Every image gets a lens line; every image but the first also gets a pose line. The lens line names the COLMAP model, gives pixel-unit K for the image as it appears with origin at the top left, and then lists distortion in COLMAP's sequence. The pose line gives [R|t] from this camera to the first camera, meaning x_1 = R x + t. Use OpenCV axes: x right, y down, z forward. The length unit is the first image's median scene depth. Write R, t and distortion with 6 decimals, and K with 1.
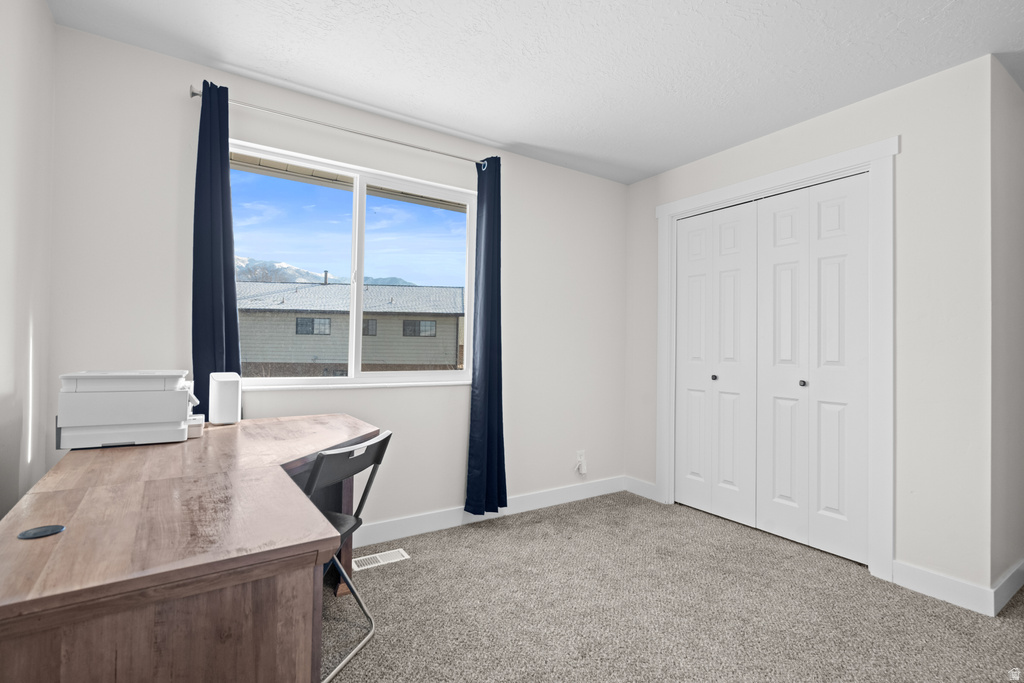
lens RADIAL K [[468.7, 0, 512.2], [0, 468.7, 341.8], [0, 0, 1]] dist [-0.003381, 0.001558]
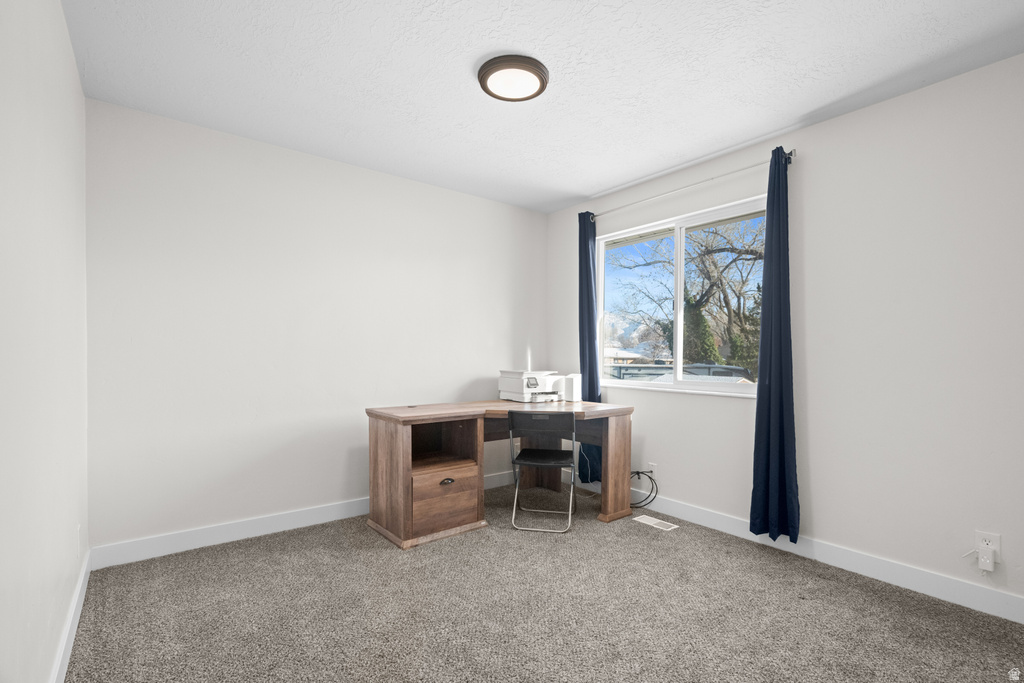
lens RADIAL K [[468.7, 0, 513.2], [0, 468.7, 349.8], [0, 0, 1]] dist [-0.003381, 0.001558]
pose [[0.096943, -0.026073, -0.994948, 0.826038], [0.007324, 0.999648, -0.025483, 0.014590], [0.995263, -0.004816, 0.097100, 0.412525]]
